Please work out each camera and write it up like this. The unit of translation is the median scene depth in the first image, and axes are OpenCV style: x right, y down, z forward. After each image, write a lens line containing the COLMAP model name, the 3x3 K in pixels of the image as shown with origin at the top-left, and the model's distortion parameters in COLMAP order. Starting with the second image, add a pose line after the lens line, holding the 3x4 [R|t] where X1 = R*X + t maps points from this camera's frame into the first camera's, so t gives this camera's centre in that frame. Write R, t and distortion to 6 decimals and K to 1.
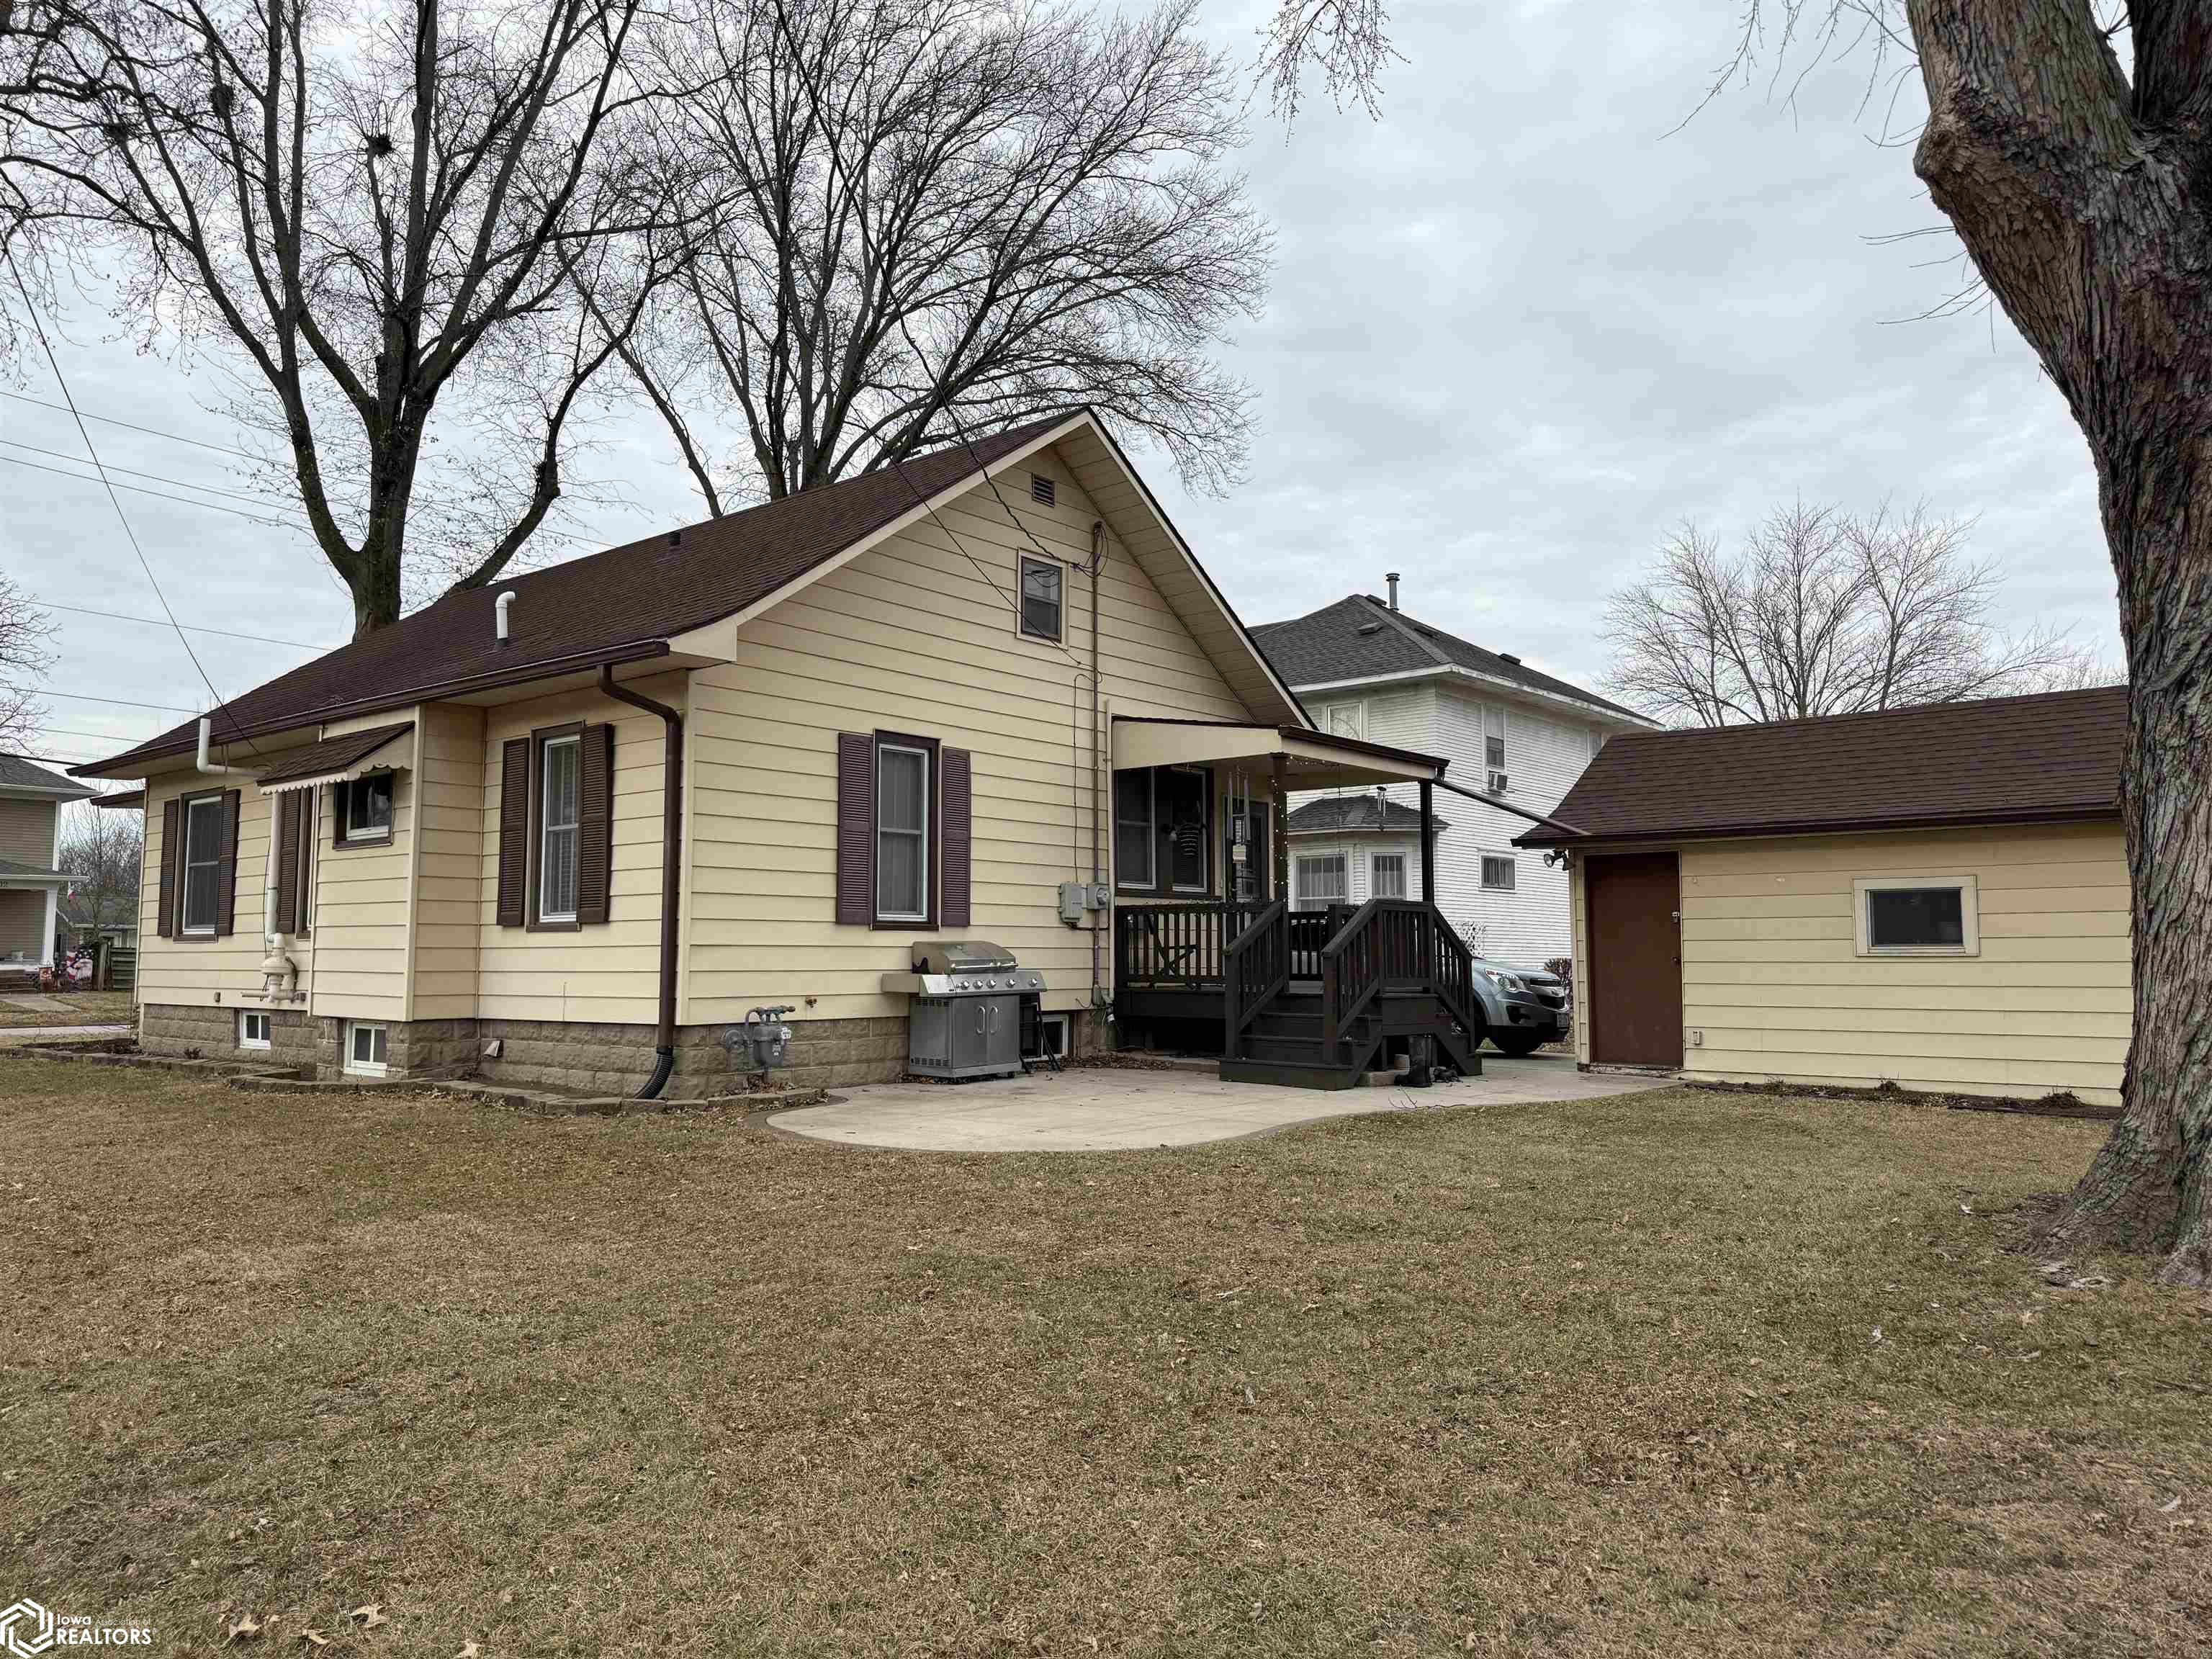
lens RADIAL K [[1567.1, 0, 1116.7], [0, 1567.1, 837.2], [0, 0, 1]] dist [0.050315, -0.027175]
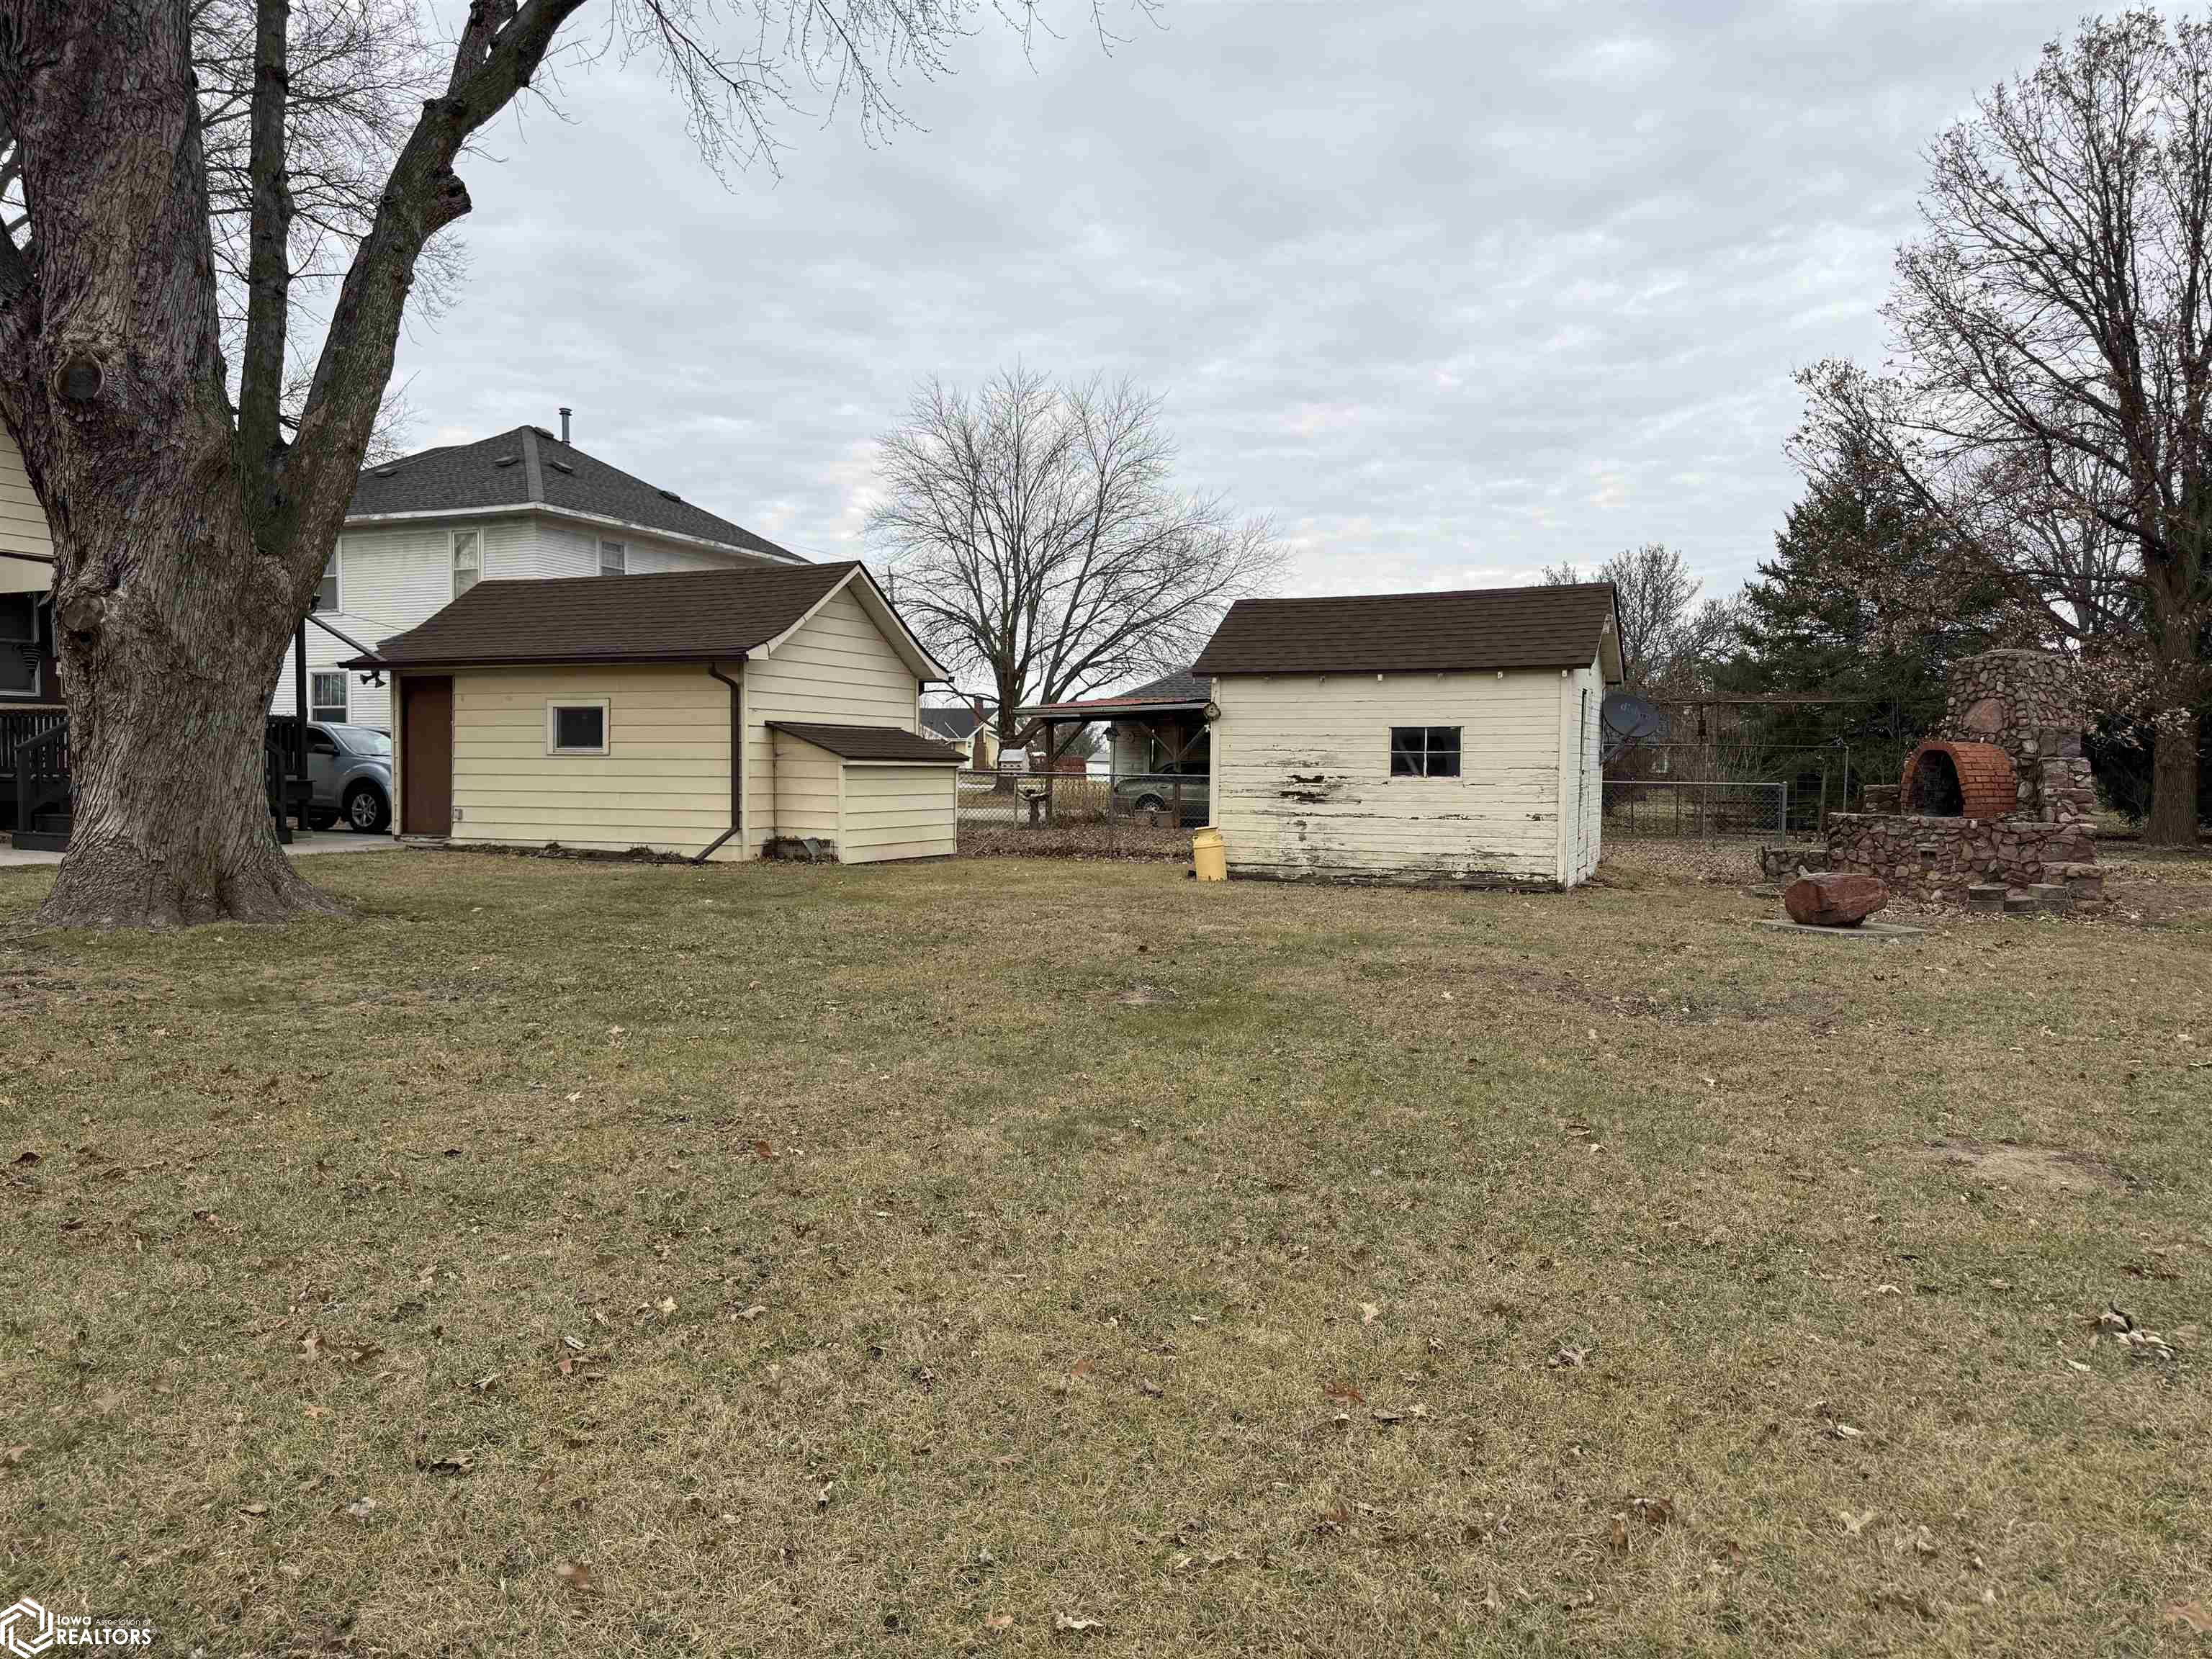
lens RADIAL K [[1567.1, 0, 1115.6], [0, 1567.1, 830.5], [0, 0, 1]] dist [0.050315, -0.027175]
pose [[0.960178, -0.006671, 0.279309, 0.509274], [-0.027334, 0.992676, 0.117675, -0.032890], [-0.278049, -0.120624, 0.952963, -0.434785]]
